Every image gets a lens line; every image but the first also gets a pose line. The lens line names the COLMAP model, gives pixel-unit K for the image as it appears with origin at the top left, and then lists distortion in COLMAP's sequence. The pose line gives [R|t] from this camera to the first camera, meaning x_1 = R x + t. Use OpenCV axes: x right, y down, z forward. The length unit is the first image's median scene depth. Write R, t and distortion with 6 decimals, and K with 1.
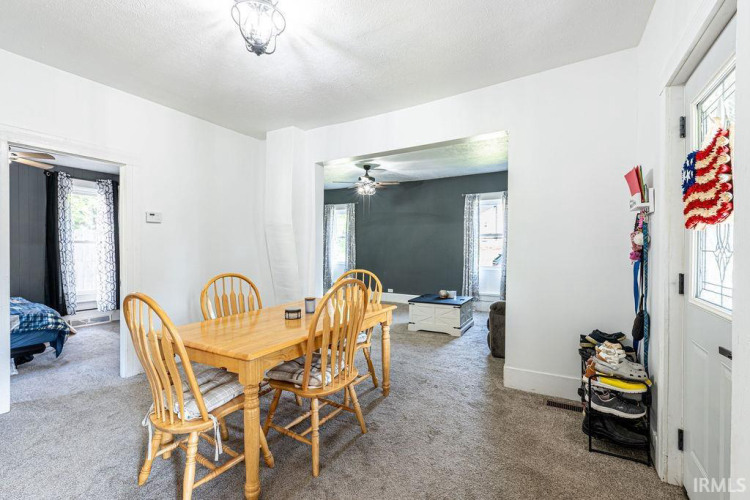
lens RADIAL K [[334.1, 0, 364.4], [0, 334.1, 247.1], [0, 0, 1]] dist [-0.000145, -0.000042]
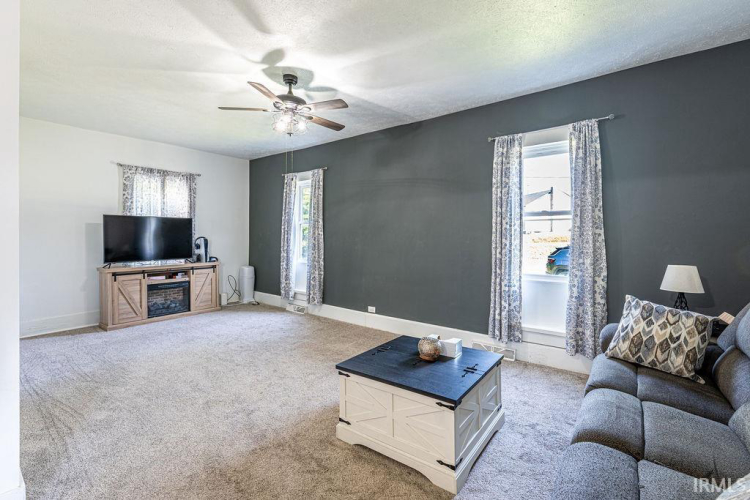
lens RADIAL K [[337.5, 0, 375.9], [0, 337.5, 235.6], [0, 0, 1]] dist [-0.000323, -0.000065]
pose [[0.994471, -0.001501, -0.105003, 0.167244], [0.000698, 0.999970, -0.007686, 0.001811], [0.105011, 0.007570, 0.994442, 0.440394]]
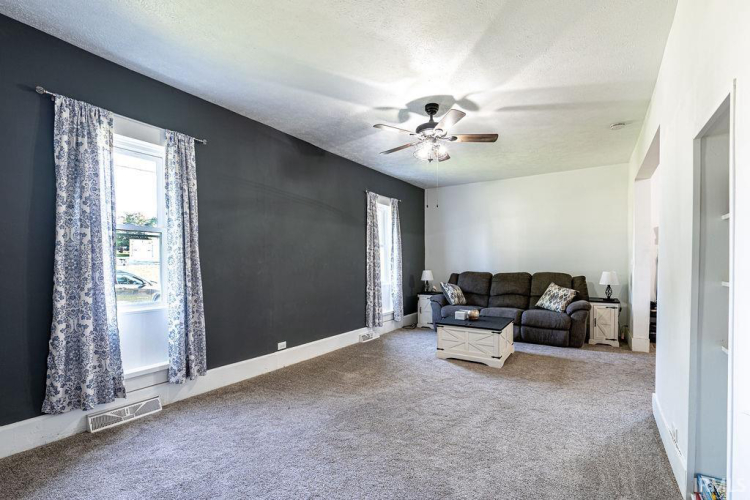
lens RADIAL K [[337.1, 0, 375.7], [0, 337.1, 261.7], [0, 0, 1]] dist [-0.000320, -0.000196]
pose [[0.031062, -0.000280, 0.999517, -0.472409], [0.010505, 0.999945, -0.000046, 0.006828], [-0.999462, 0.010502, 0.031063, 0.942456]]
